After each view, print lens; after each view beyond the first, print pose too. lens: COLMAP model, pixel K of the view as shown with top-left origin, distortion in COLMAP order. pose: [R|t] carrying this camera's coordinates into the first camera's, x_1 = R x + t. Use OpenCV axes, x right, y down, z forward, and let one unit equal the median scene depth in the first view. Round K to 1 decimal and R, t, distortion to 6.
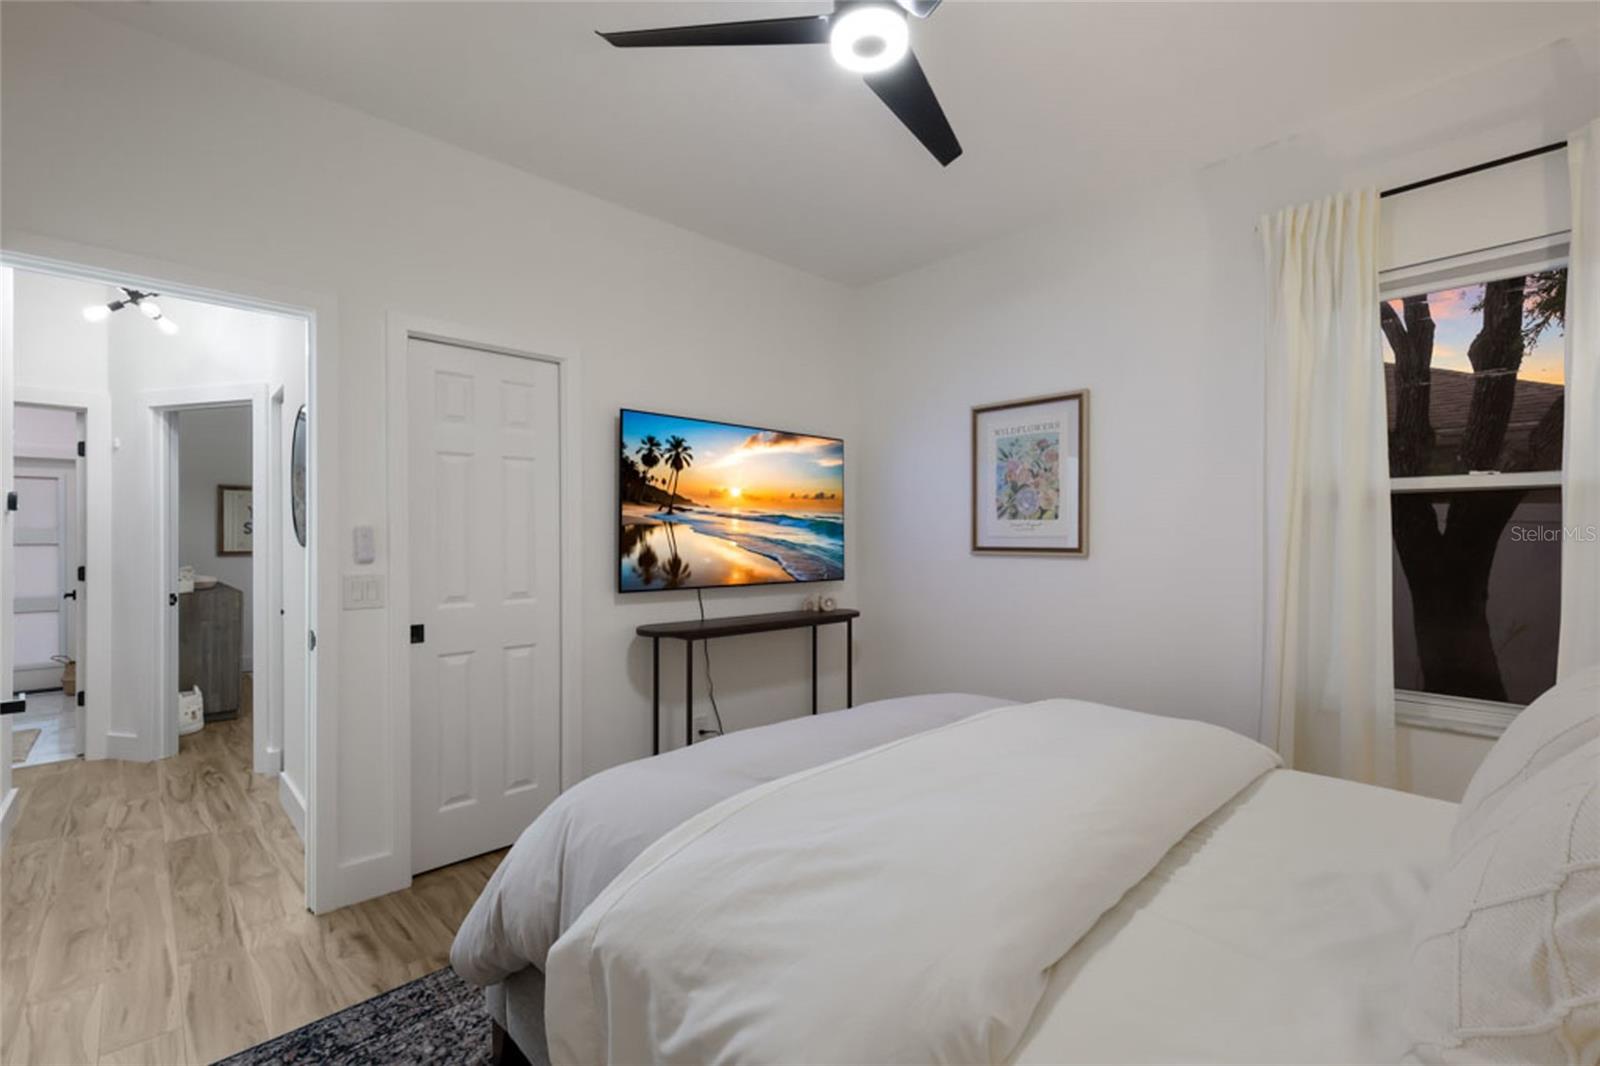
lens RADIAL K [[697.1, 0, 797.7], [0, 697.1, 530.8], [0, 0, 1]] dist [0.001778, 0.000123]
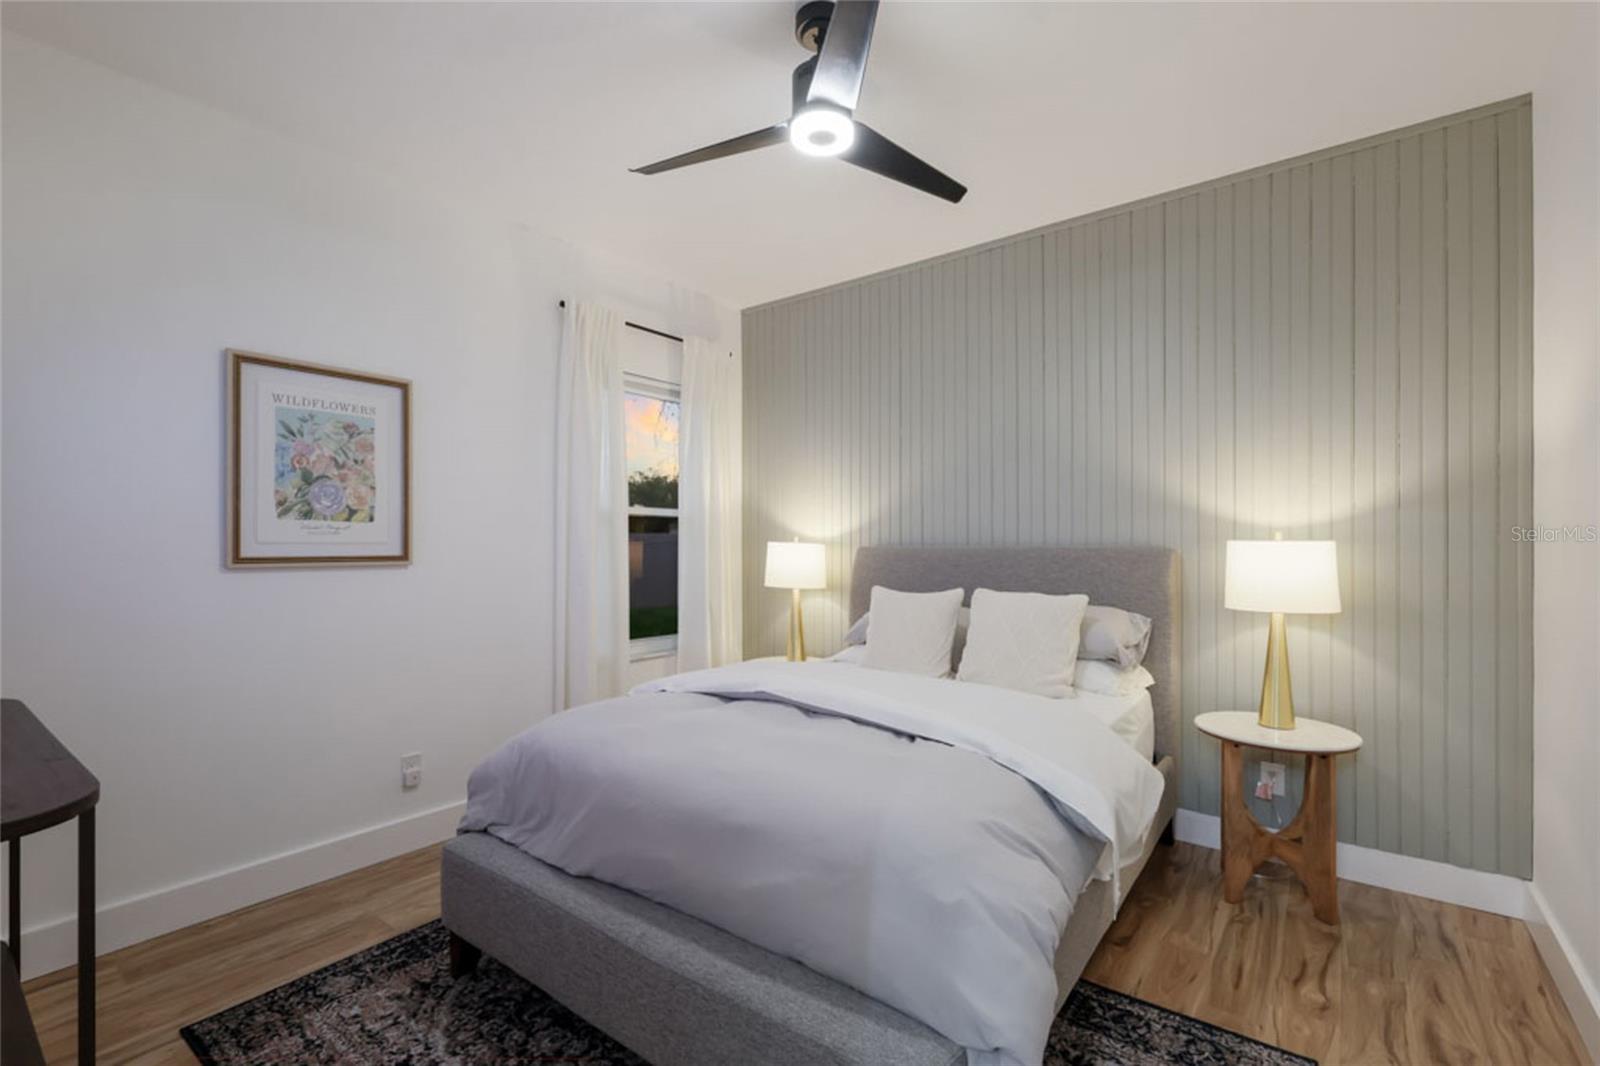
lens RADIAL K [[697.1, 0, 797.7], [0, 697.1, 530.8], [0, 0, 1]] dist [0.001778, 0.000123]
pose [[-0.156726, 0.012880, 0.987558, -0.529466], [-0.012629, 0.999807, -0.015044, 0.000255], [-0.987561, -0.014830, -0.156533, 0.603614]]
